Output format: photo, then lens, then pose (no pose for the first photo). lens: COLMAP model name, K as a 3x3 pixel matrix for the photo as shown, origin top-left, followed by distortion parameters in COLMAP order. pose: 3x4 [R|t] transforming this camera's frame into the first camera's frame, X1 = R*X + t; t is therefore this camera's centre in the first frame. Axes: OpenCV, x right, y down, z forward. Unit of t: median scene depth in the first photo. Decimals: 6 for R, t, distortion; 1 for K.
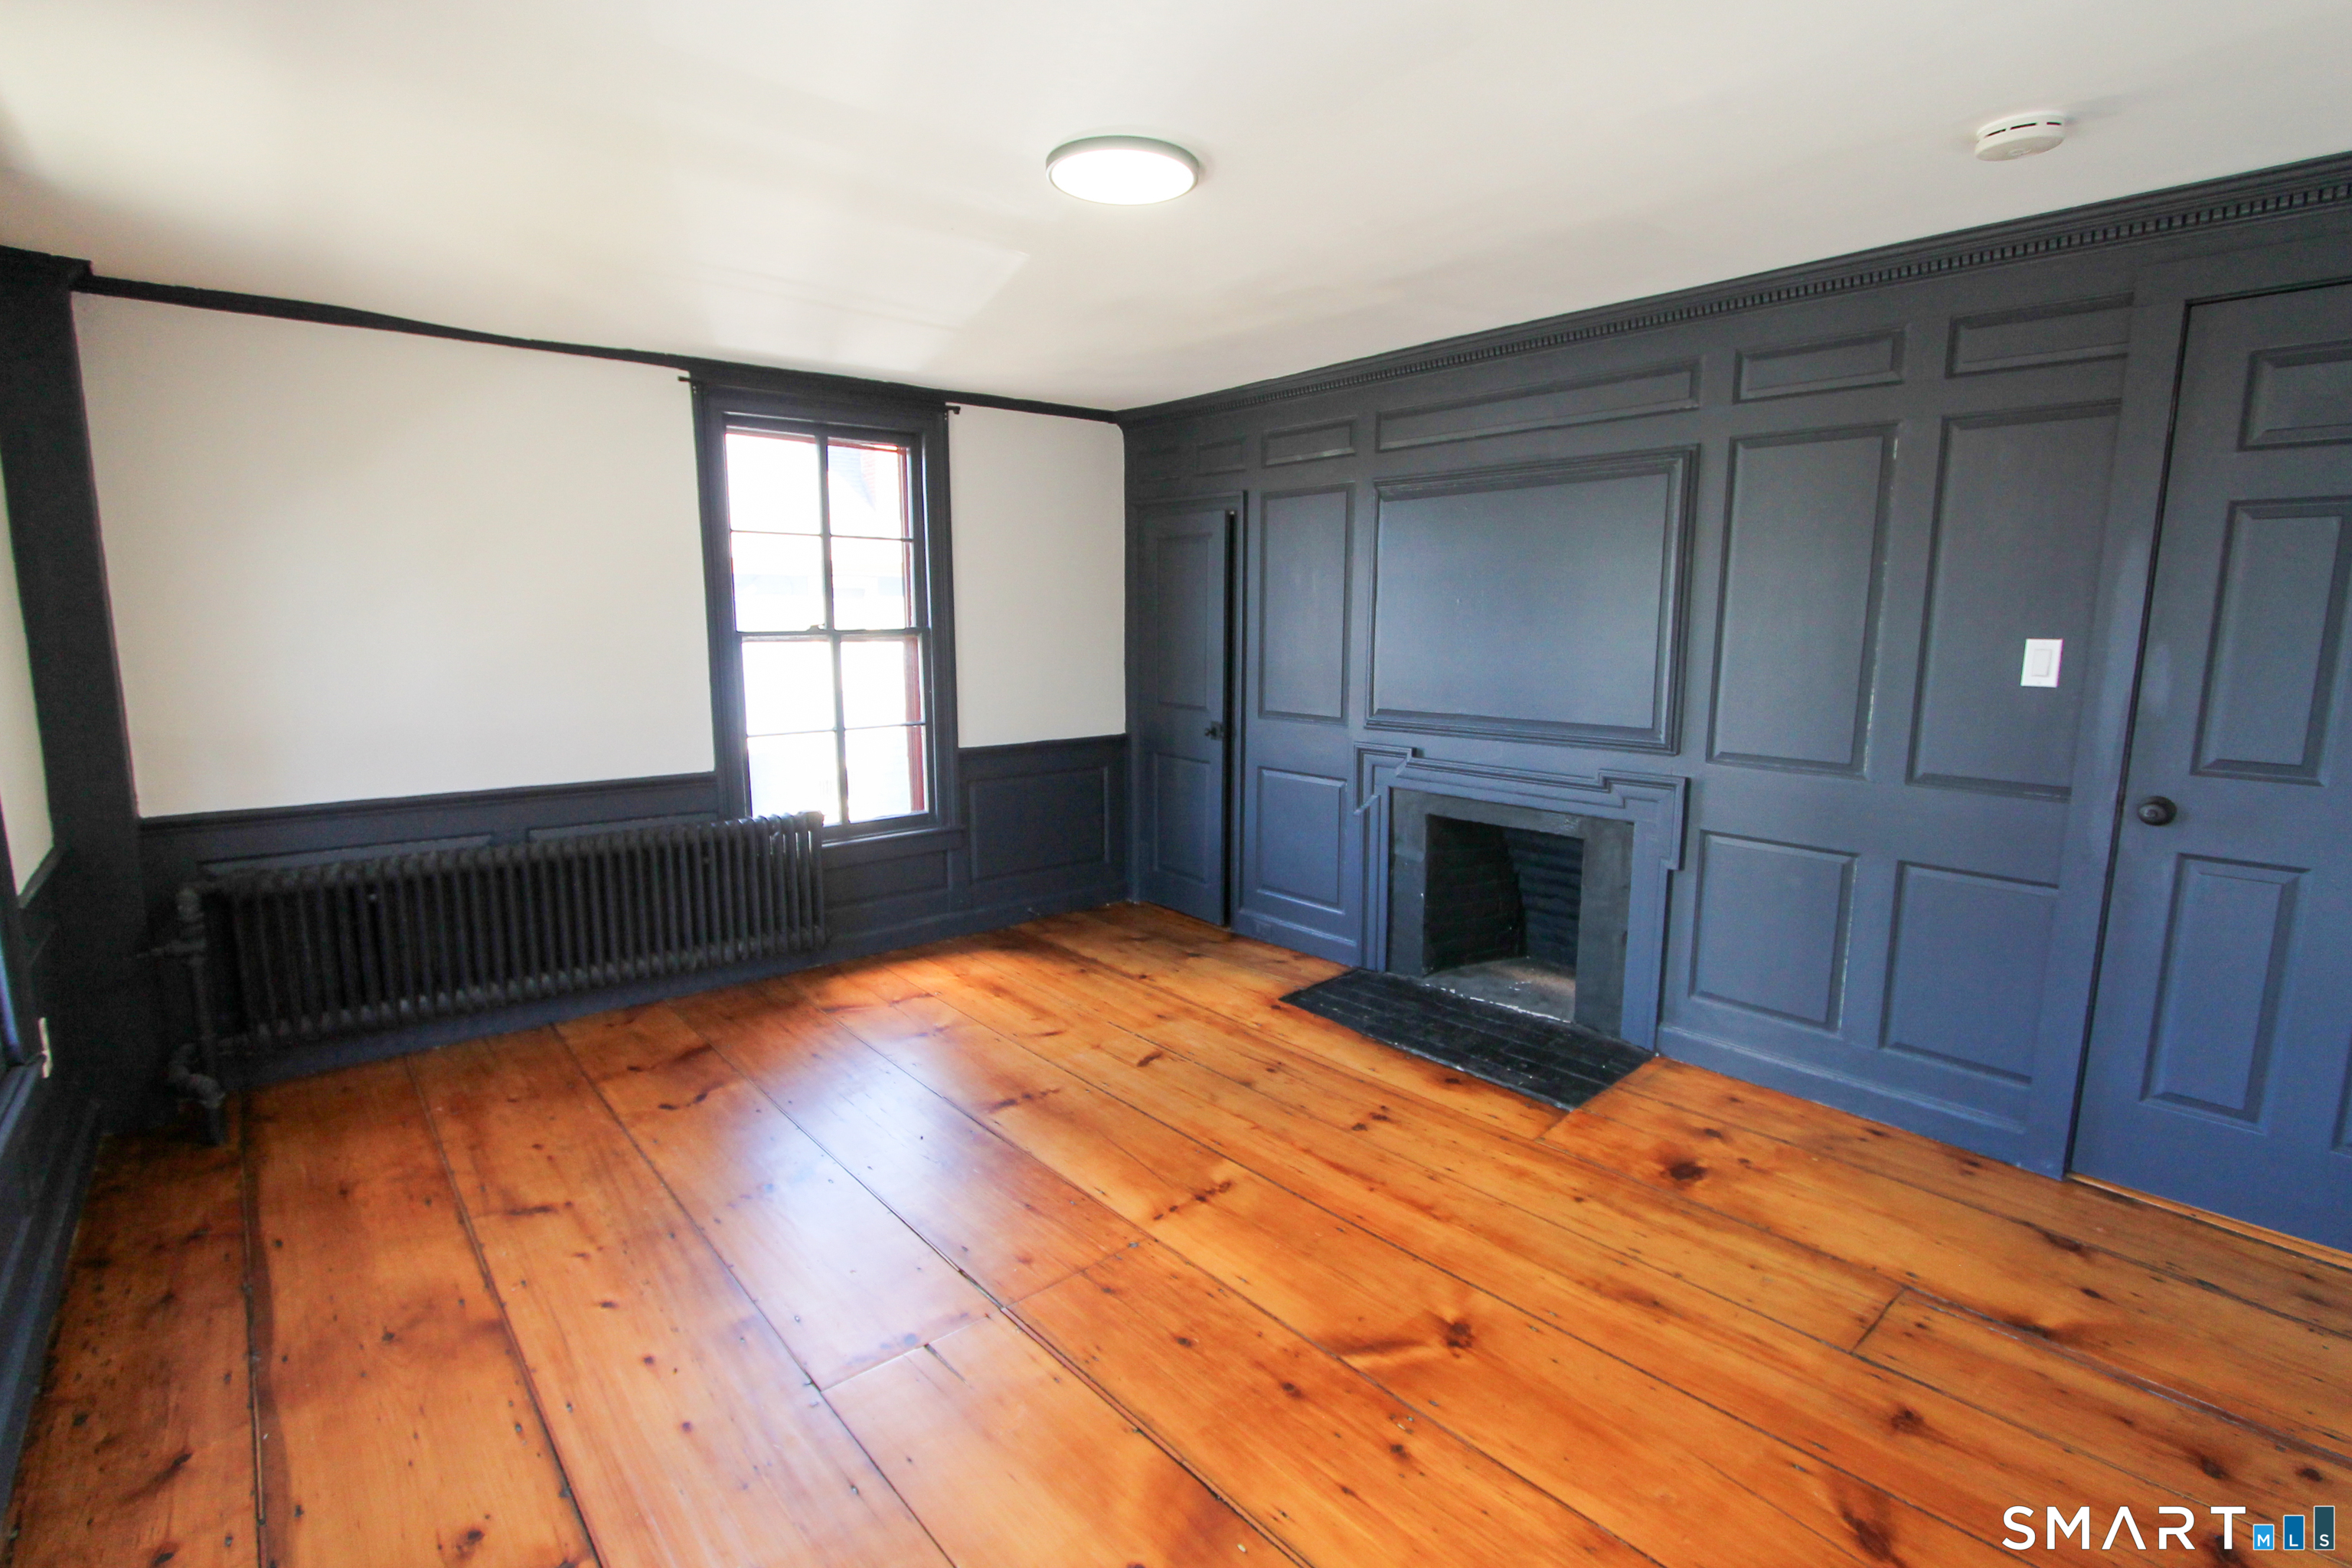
lens RADIAL K [[1068.7, 0, 1166.0], [0, 1068.7, 782.2], [0, 0, 1]] dist [-0.017102, 0.000830]
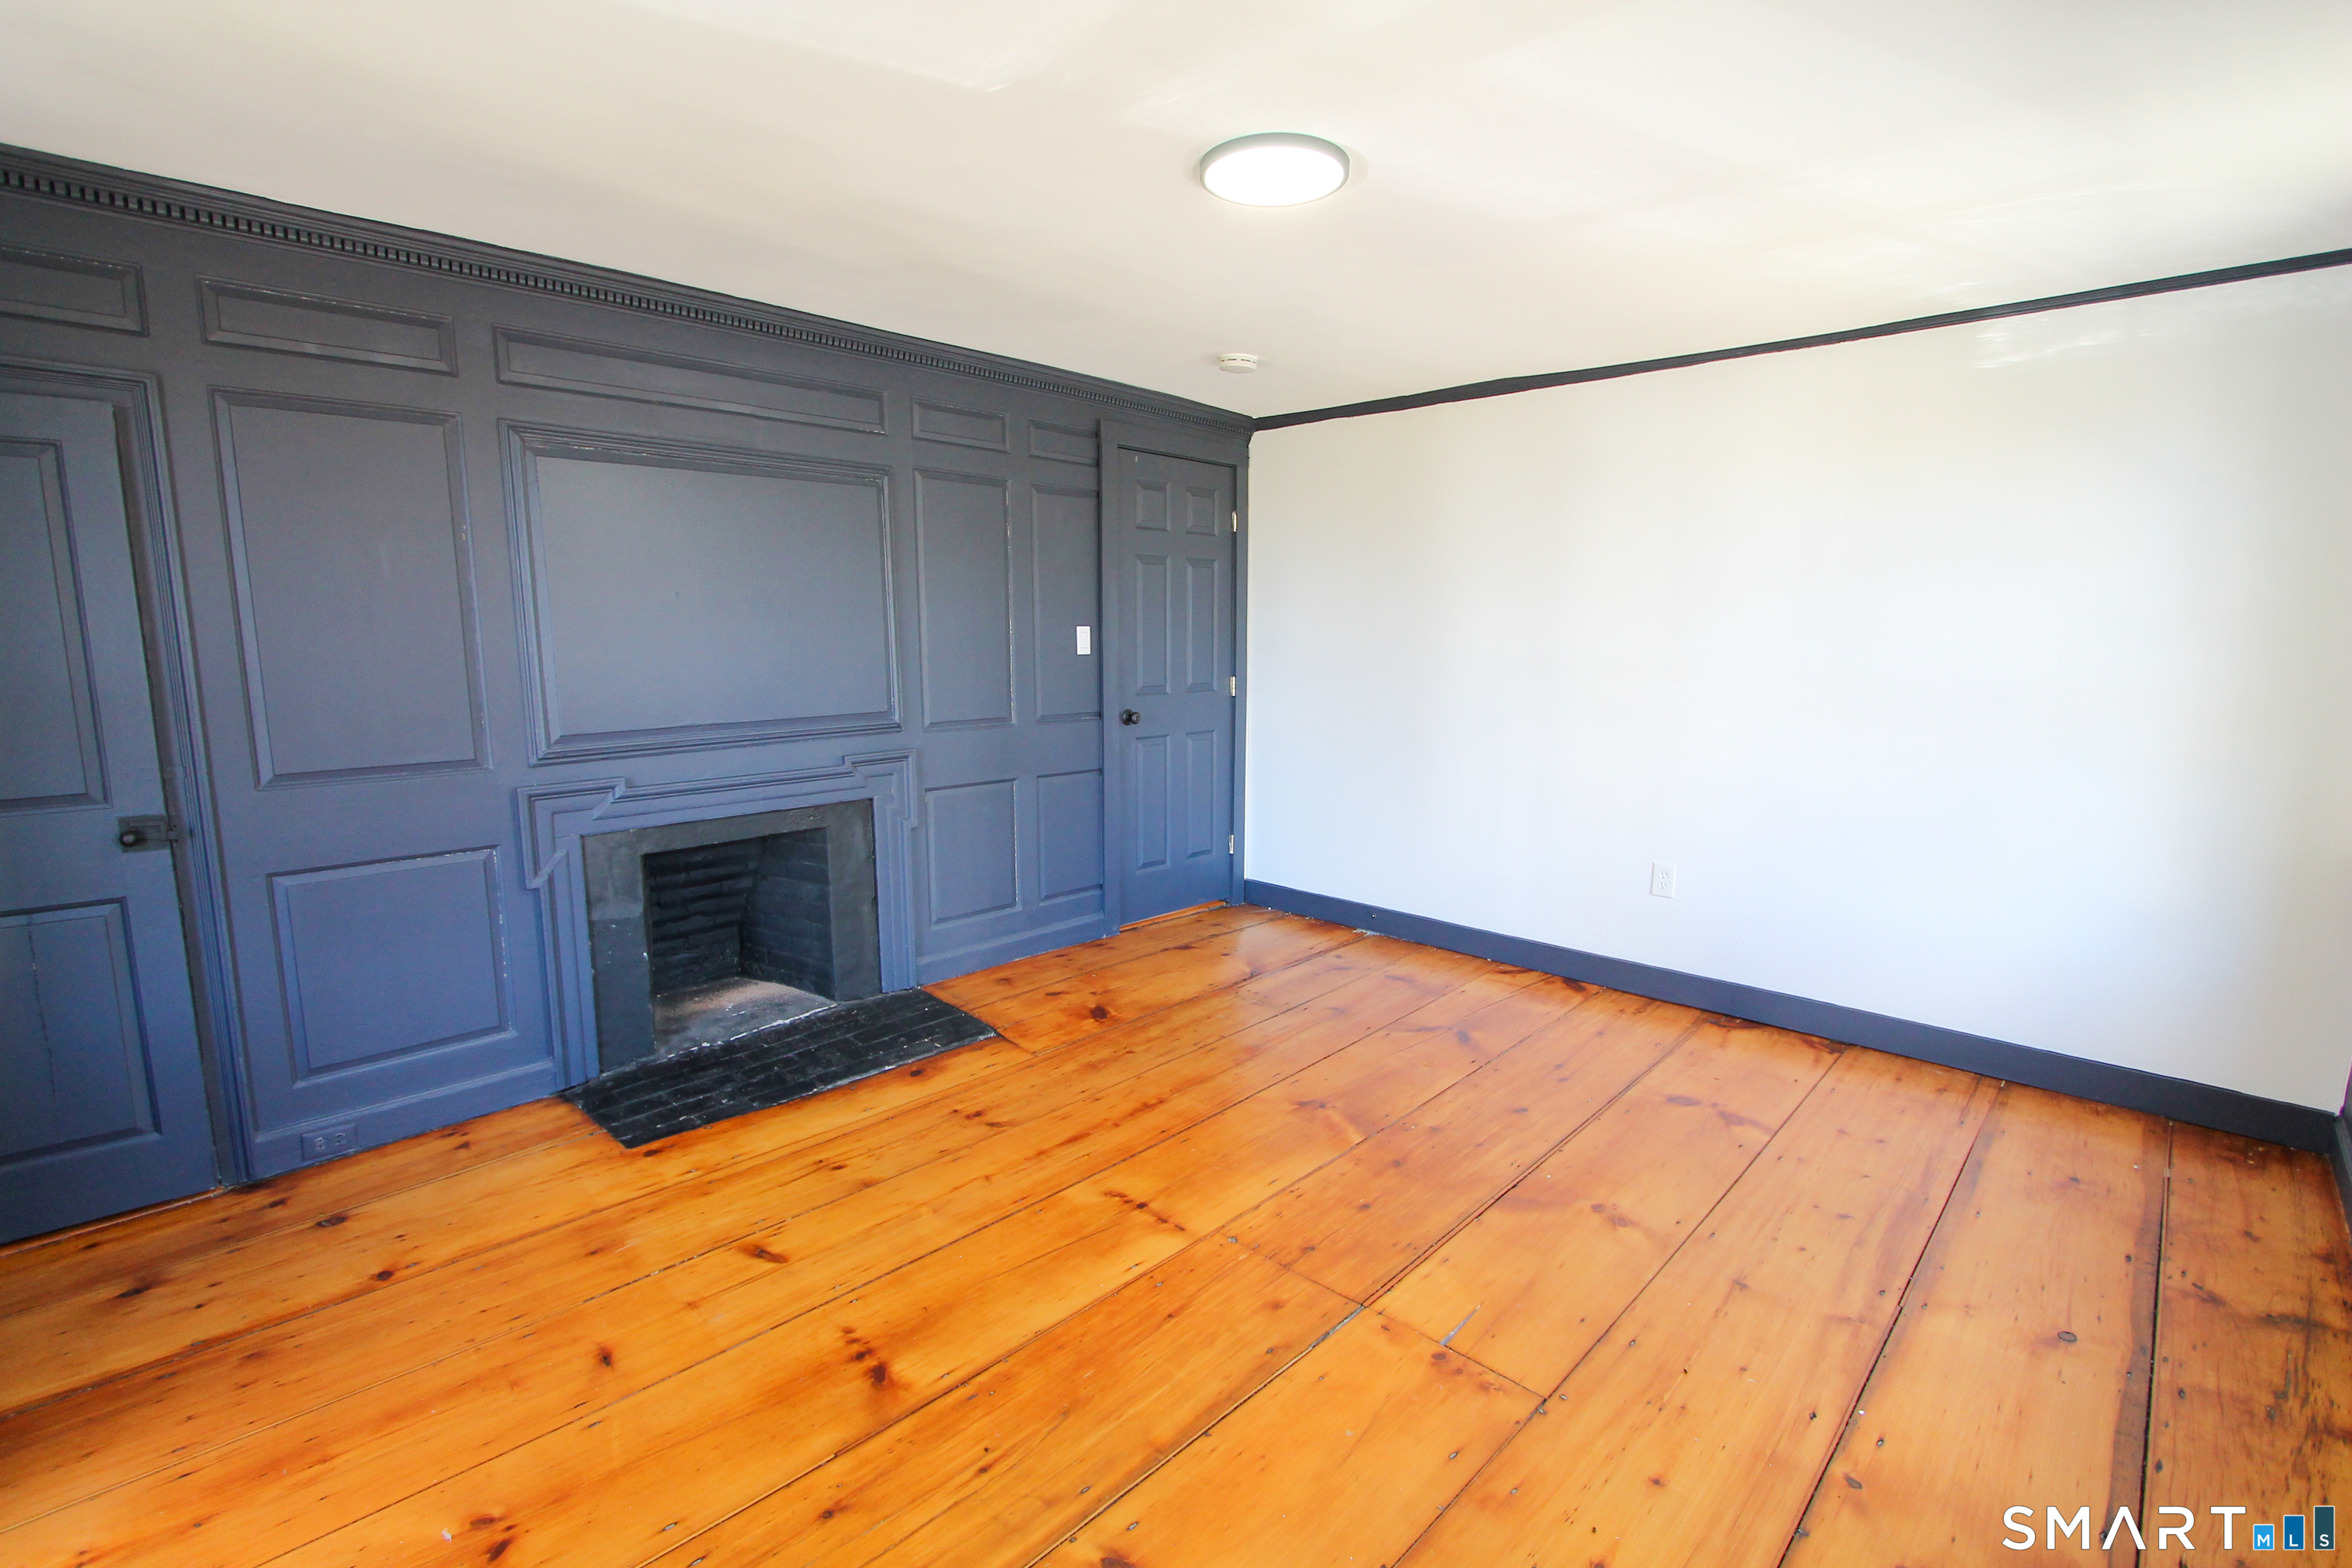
lens RADIAL K [[1068.7, 0, 1166.0], [0, 1068.7, 782.2], [0, 0, 1]] dist [-0.017102, 0.000830]
pose [[-0.072901, -0.147675, 0.986346, -0.664077], [0.152693, 0.975665, 0.157361, -0.104362], [-0.985581, 0.162080, -0.048578, 0.732726]]
